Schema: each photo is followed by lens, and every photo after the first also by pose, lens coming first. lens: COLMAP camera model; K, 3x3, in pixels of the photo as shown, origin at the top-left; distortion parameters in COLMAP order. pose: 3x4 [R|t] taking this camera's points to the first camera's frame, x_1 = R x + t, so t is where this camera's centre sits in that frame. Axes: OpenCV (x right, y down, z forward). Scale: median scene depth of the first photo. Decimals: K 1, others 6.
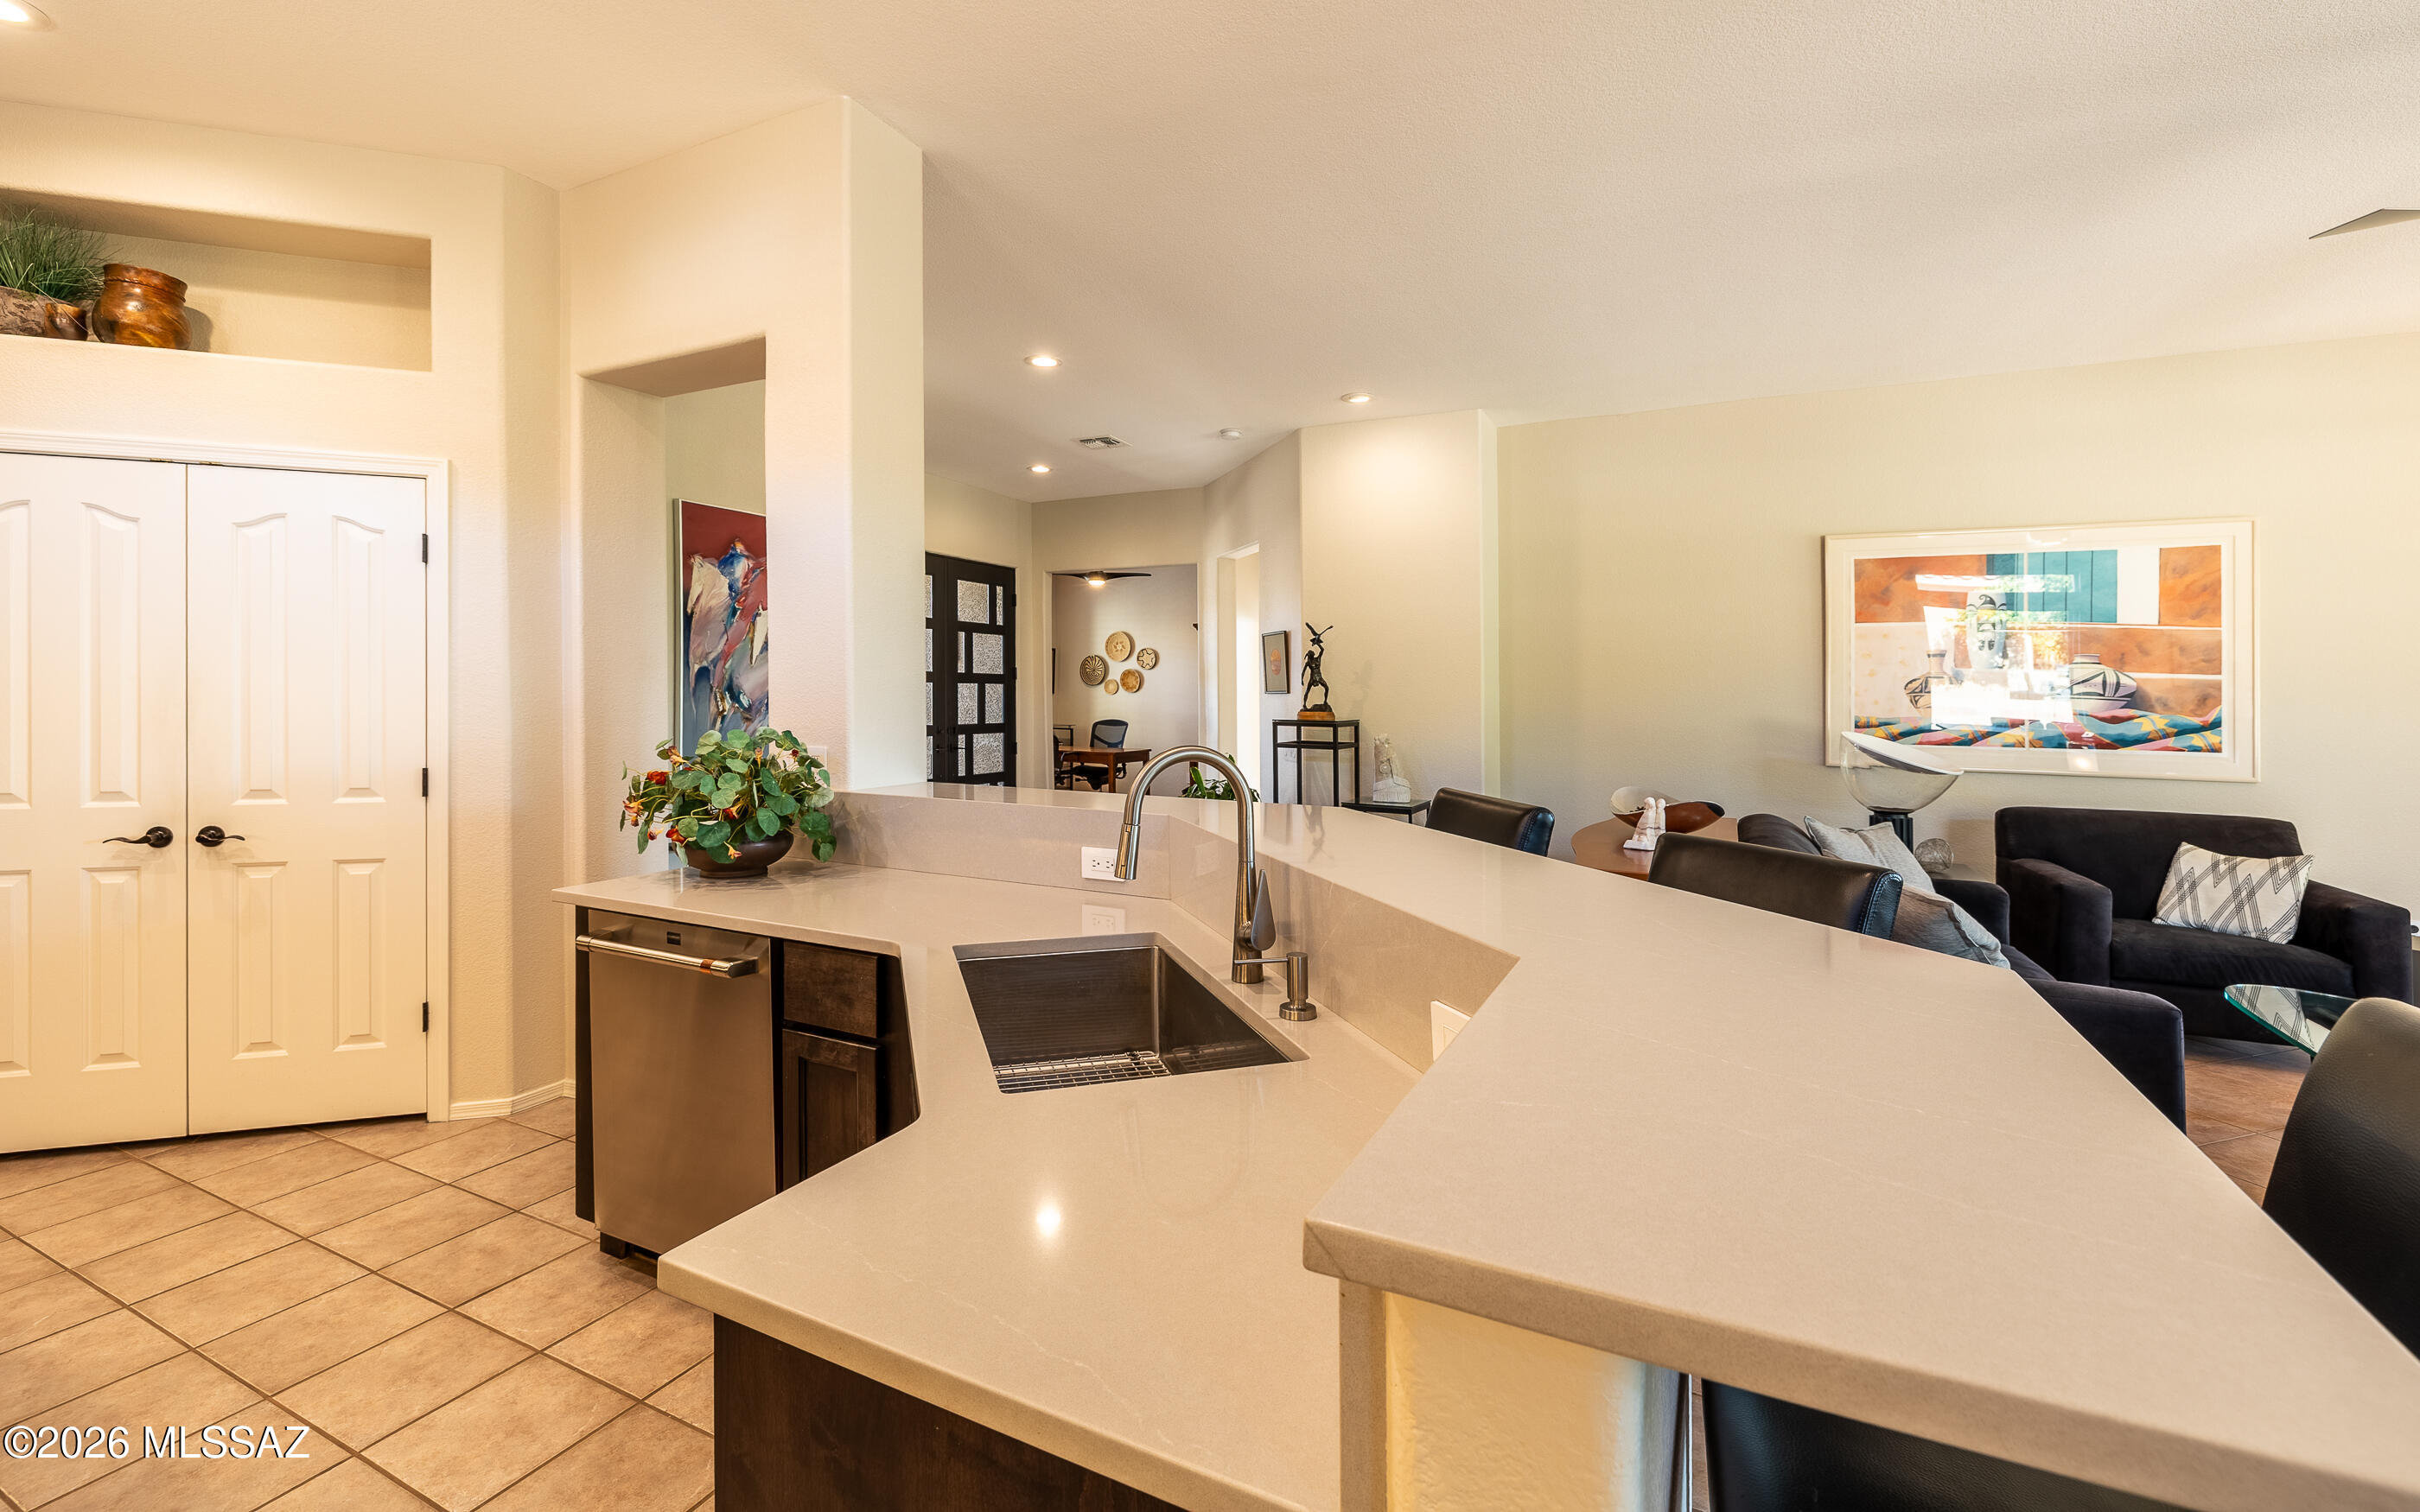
lens RADIAL K [[1025.0, 0, 1217.5], [0, 1025.0, 680.2], [0, 0, 1]] dist [-0.001204, 0.000043]
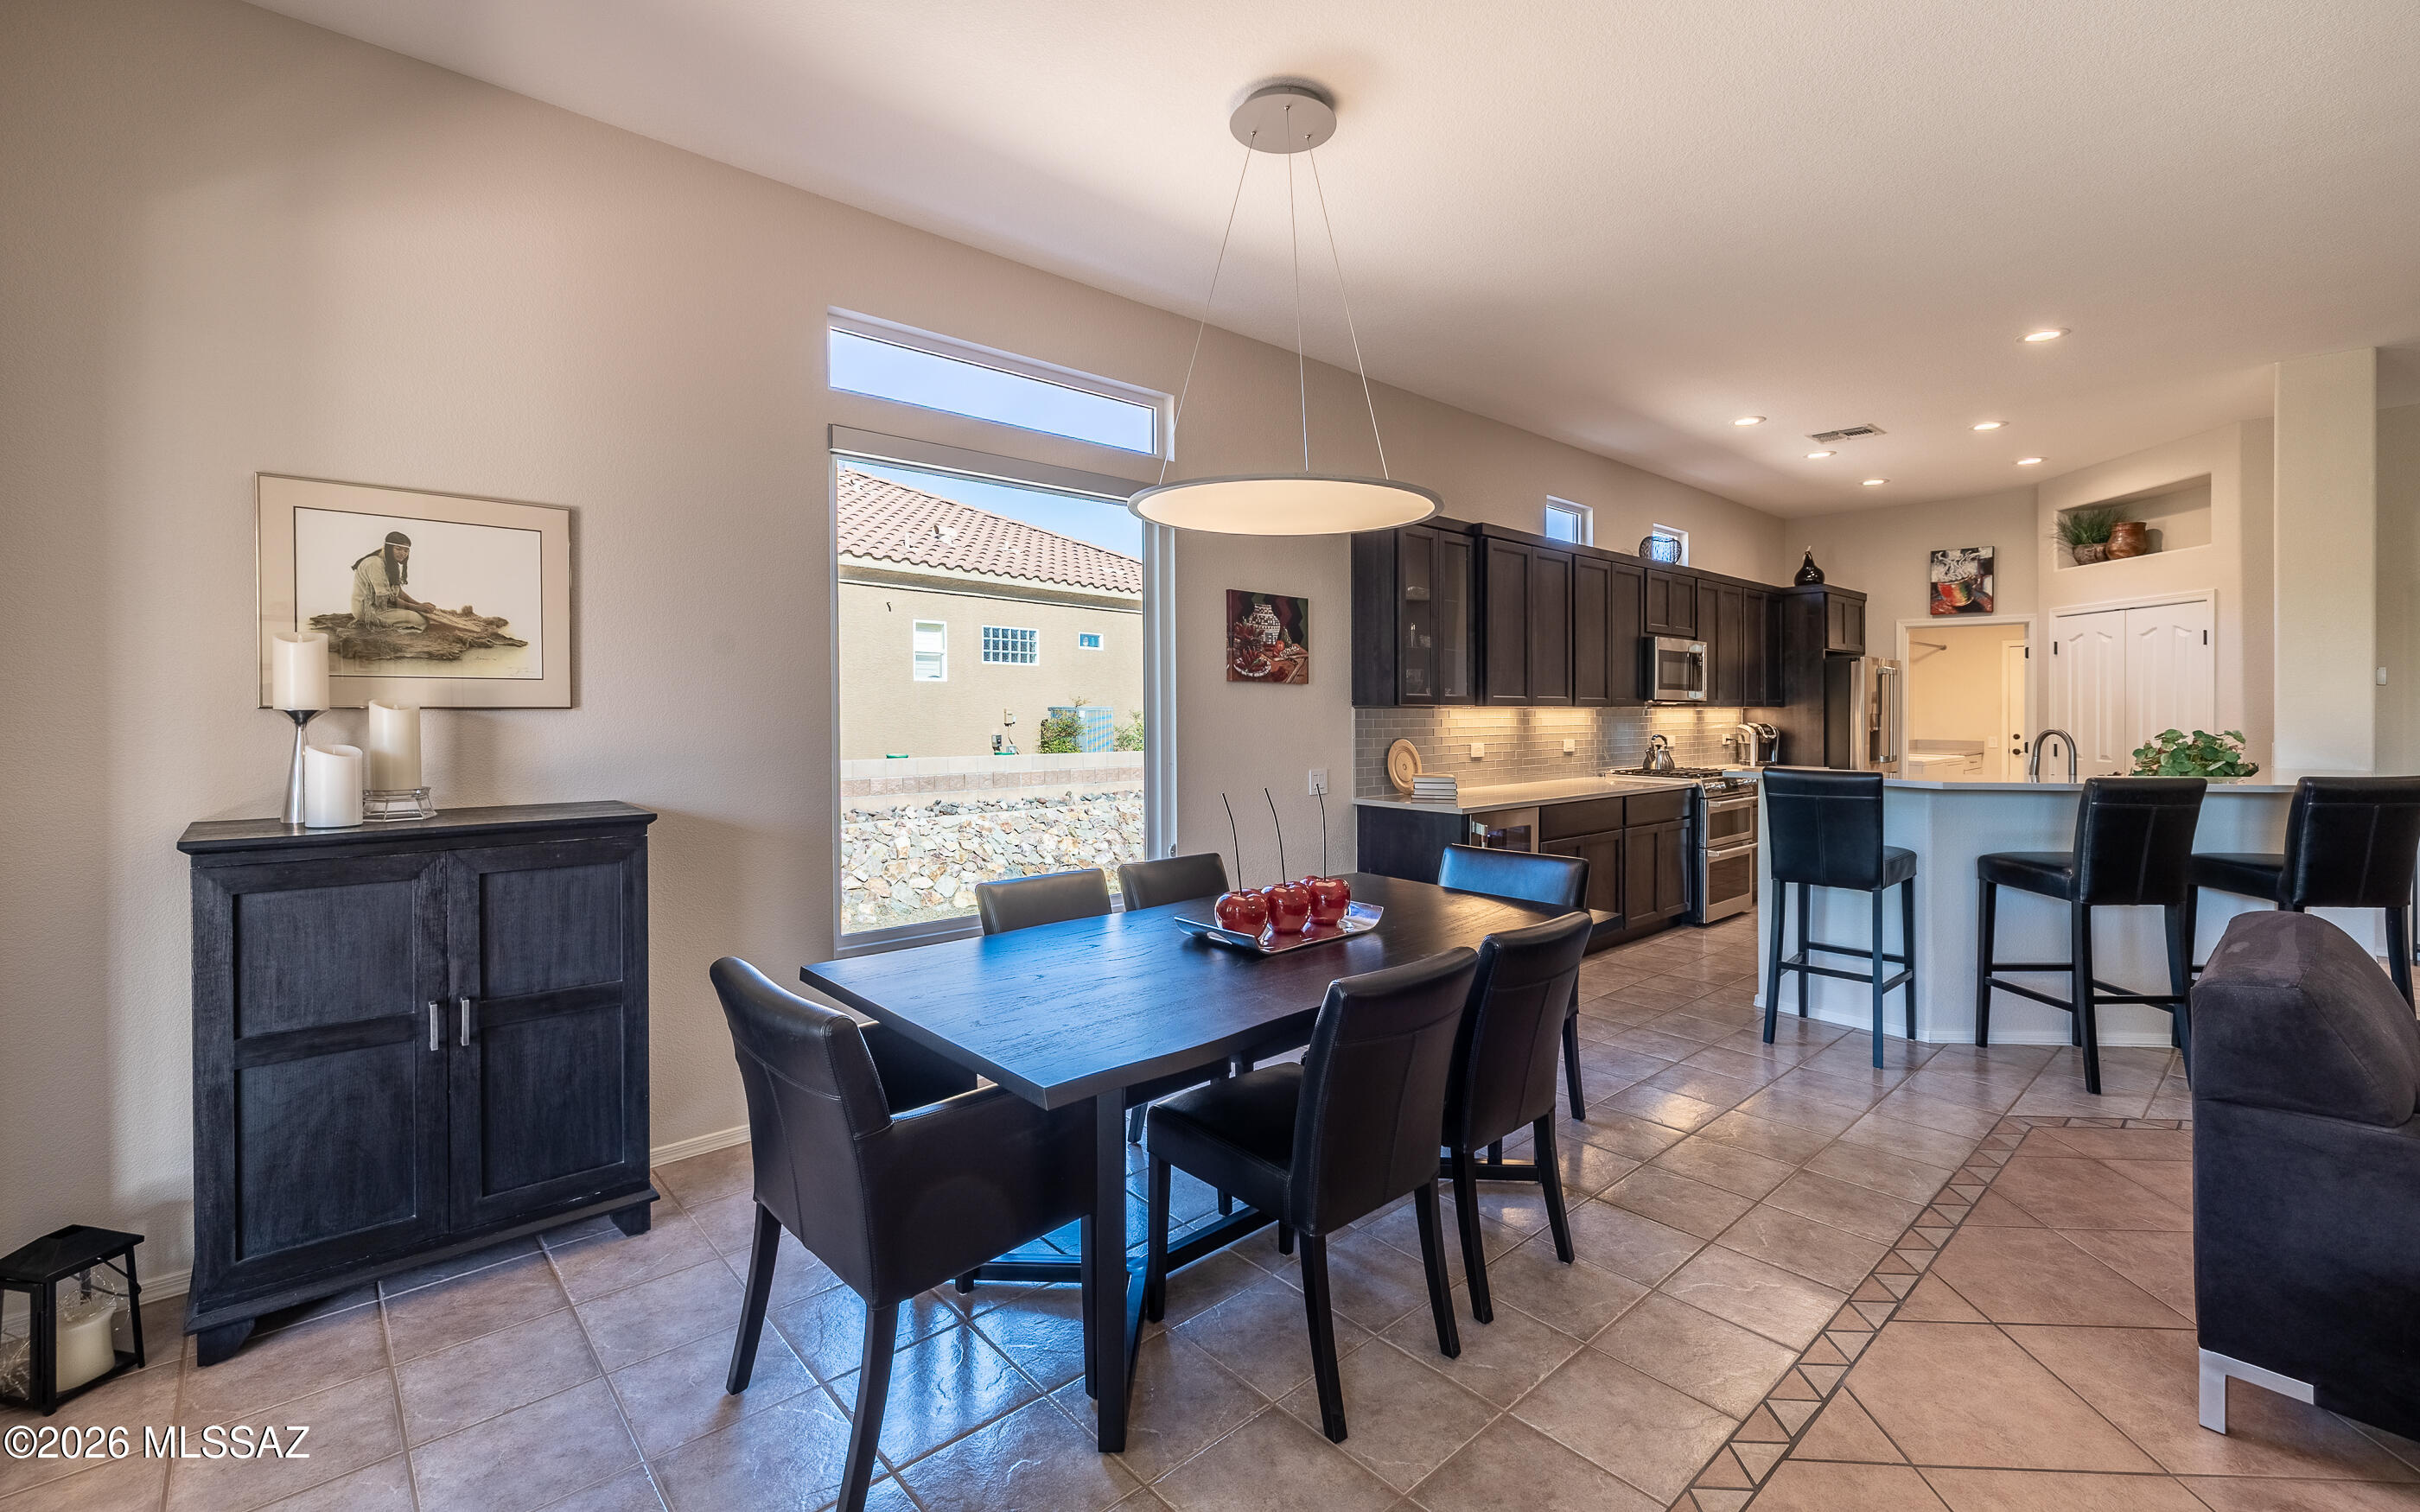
lens RADIAL K [[1045.6, 0, 1215.4], [0, 1045.6, 712.3], [0, 0, 1]] dist [0.001180, 0.007619]
pose [[-0.358197, -0.003181, -0.933641, 1.117663], [0.004230, 0.999978, -0.005030, 0.009061], [0.933637, -0.005751, -0.358176, -0.017913]]
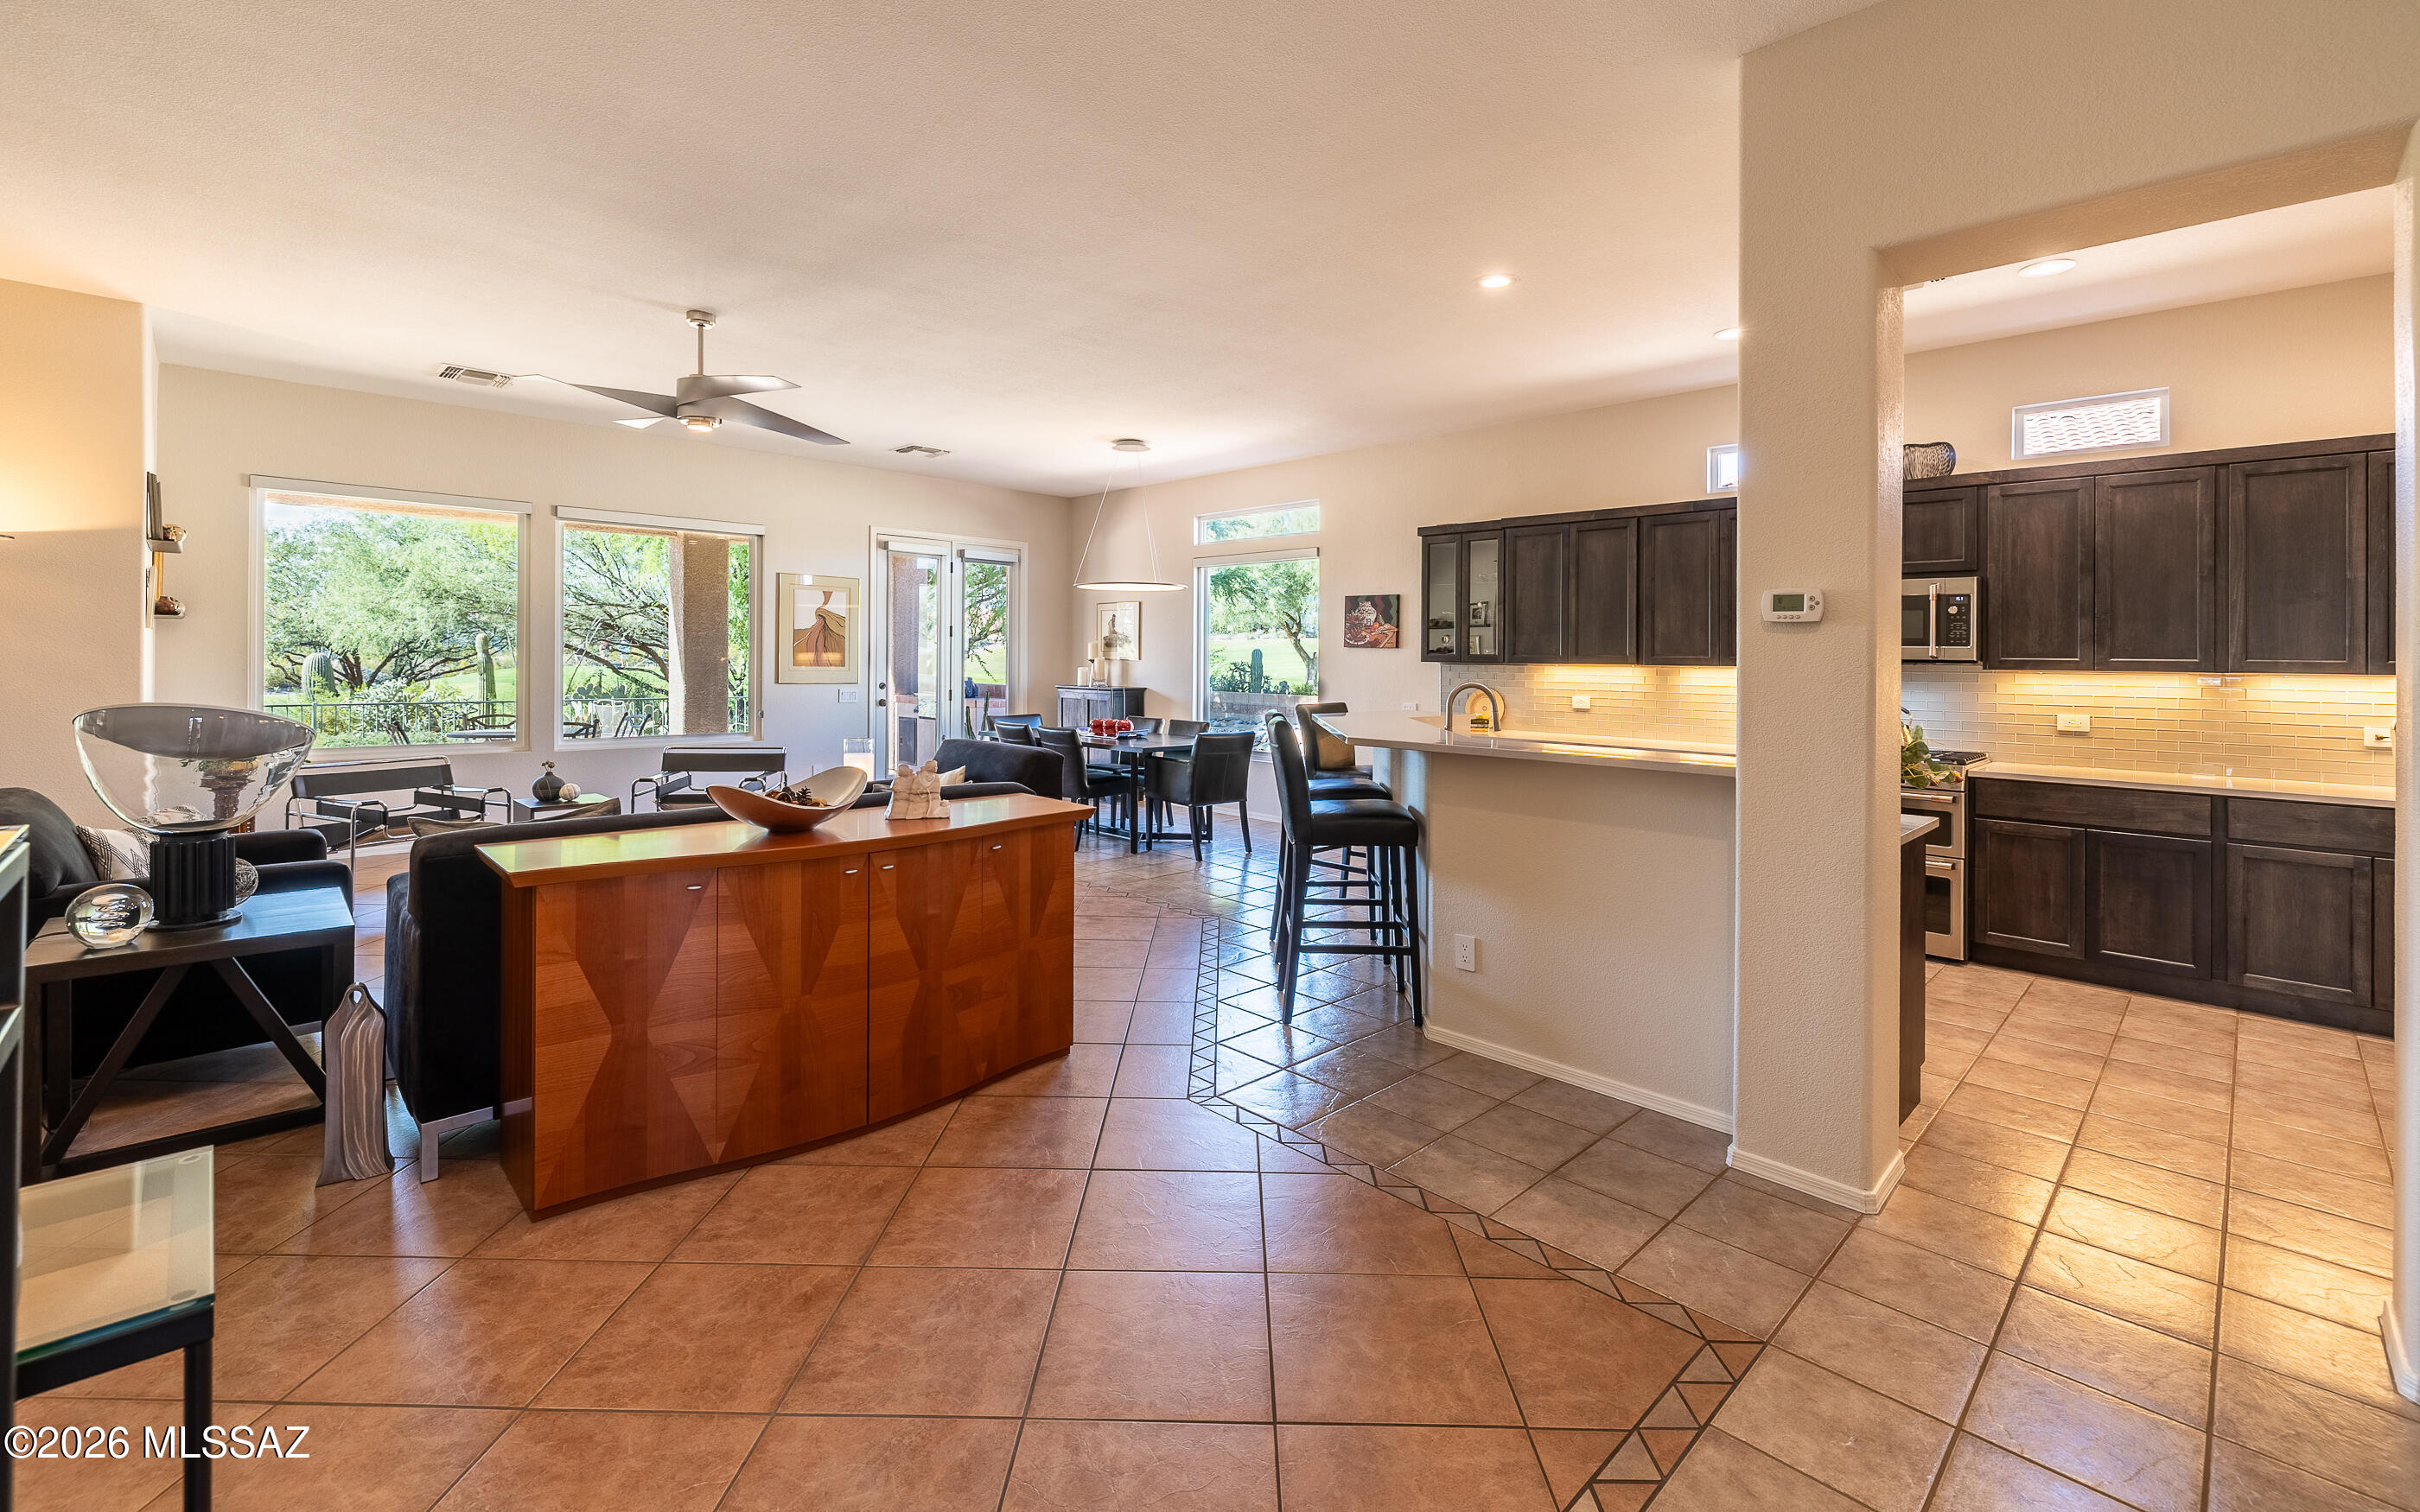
lens RADIAL K [[1039.2, 0, 1200.2], [0, 1039.2, 664.9], [0, 0, 1]] dist [-0.001337, -0.000056]
pose [[-0.942195, -0.023420, 0.334247, -0.100197], [-0.026066, 0.999654, -0.003434, 0.016620], [-0.334051, -0.011948, -0.942479, 1.306999]]
